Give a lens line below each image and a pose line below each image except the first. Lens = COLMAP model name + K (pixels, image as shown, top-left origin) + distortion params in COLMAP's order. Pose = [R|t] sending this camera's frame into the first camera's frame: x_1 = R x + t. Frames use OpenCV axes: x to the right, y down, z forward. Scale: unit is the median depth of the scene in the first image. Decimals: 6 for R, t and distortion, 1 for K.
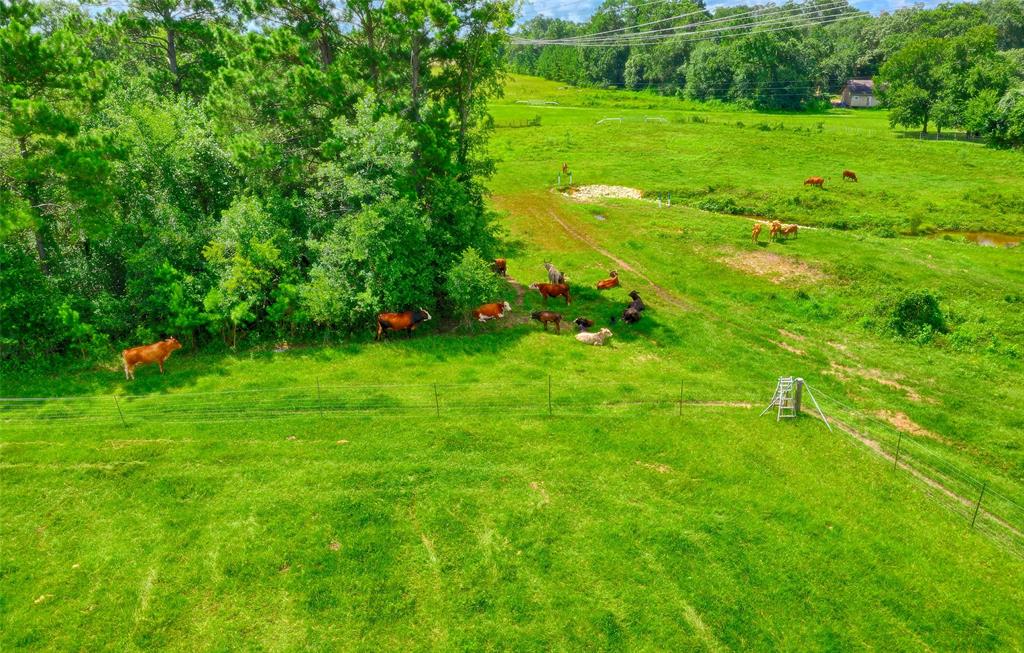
lens RADIAL K [[750.9, 0, 512.6], [0, 750.9, 329.7], [0, 0, 1]] dist [-0.042953, -0.008127]
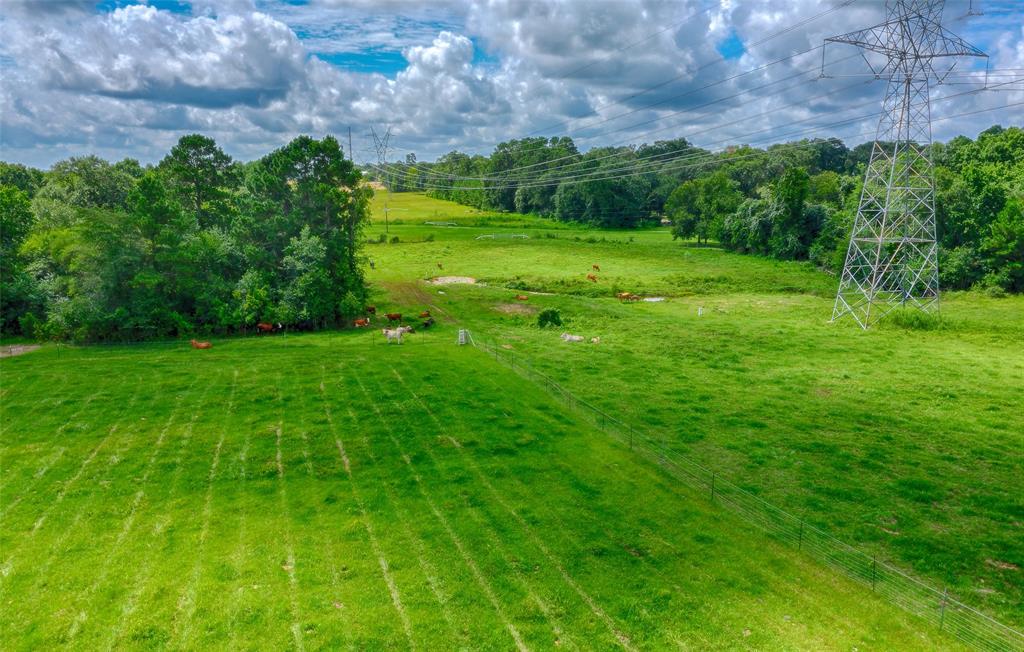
lens RADIAL K [[752.4, 0, 512.4], [0, 752.4, 323.4], [0, 0, 1]] dist [-0.044876, -0.000960]
pose [[0.996620, -0.014075, 0.080937, 0.226664], [0.026667, 0.987291, -0.156671, 0.323670], [-0.077703, 0.158300, 0.984329, -1.160384]]
